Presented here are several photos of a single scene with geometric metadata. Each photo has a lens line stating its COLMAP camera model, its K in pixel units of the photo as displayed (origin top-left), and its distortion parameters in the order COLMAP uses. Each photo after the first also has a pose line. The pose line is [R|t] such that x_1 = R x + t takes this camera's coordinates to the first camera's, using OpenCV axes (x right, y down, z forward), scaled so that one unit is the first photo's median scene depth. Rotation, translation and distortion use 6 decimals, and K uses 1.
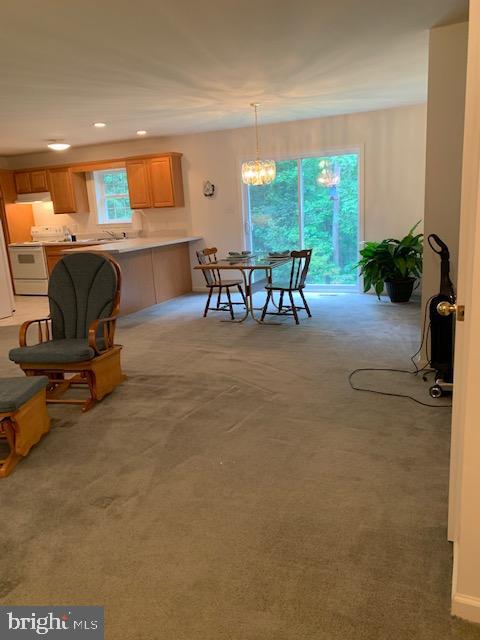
lens RADIAL K [[484.9, 0, 234.8], [0, 484.9, 318.7], [0, 0, 1]] dist [0.048766, -0.053507]
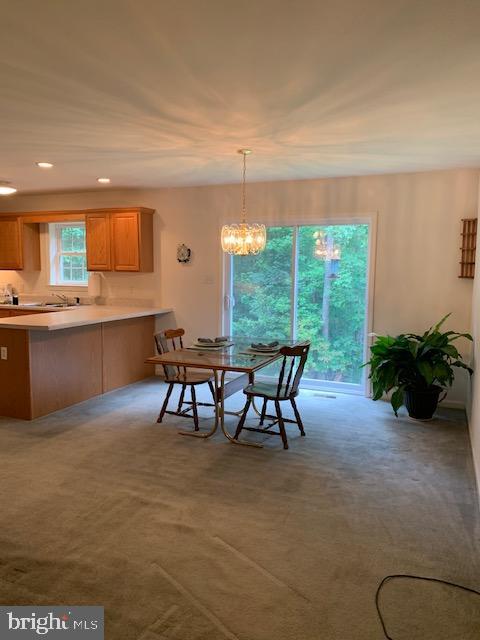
lens RADIAL K [[484.9, 0, 231.6], [0, 484.9, 320.0], [0, 0, 1]] dist [0.048766, -0.053507]
pose [[0.997562, 0.066250, 0.021942, 0.018357], [-0.063102, 0.990536, -0.121888, -0.067878], [-0.029809, 0.120206, 0.992301, 0.222142]]
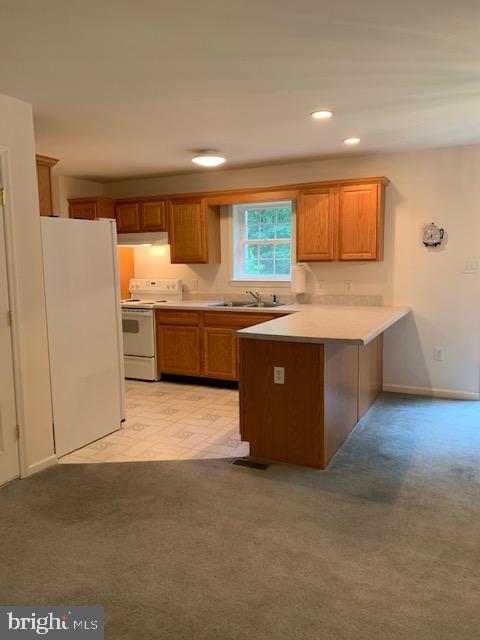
lens RADIAL K [[484.9, 0, 238.8], [0, 484.9, 316.1], [0, 0, 1]] dist [0.048766, -0.053507]
pose [[0.998103, 0.049107, -0.037144, -0.308188], [-0.052894, 0.992634, -0.108998, -0.089086], [0.031518, 0.110756, 0.993348, 0.416519]]
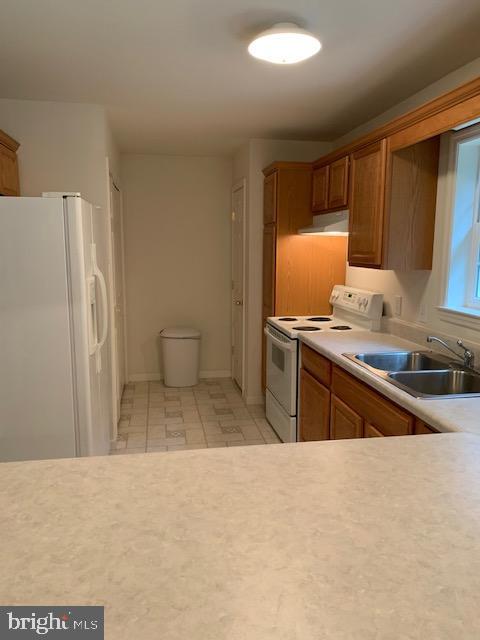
lens RADIAL K [[484.9, 0, 244.9], [0, 484.9, 316.5], [0, 0, 1]] dist [0.048766, -0.053507]
pose [[0.549238, 0.184635, -0.815014, -0.111087], [-0.226729, 0.971628, 0.067323, -0.228332], [0.804321, 0.147811, 0.575517, 0.898257]]
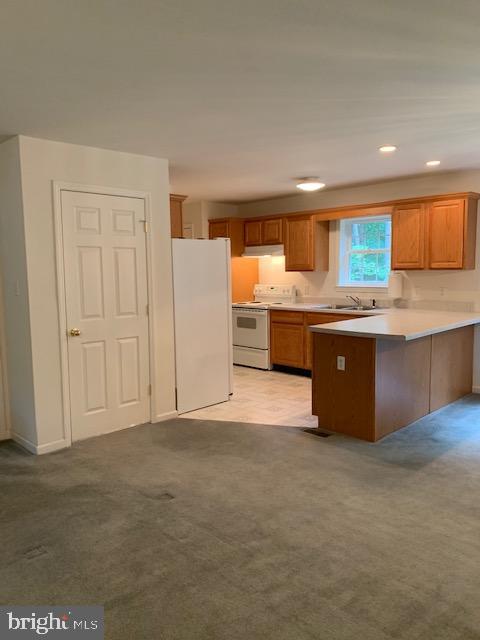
lens RADIAL K [[484.9, 0, 240.6], [0, 484.9, 317.0], [0, 0, 1]] dist [0.048766, -0.053507]
pose [[0.933480, 0.080021, -0.349588, -0.191126], [-0.119082, 0.988643, -0.091675, -0.071402], [0.338282, 0.127207, 0.932408, 0.295660]]
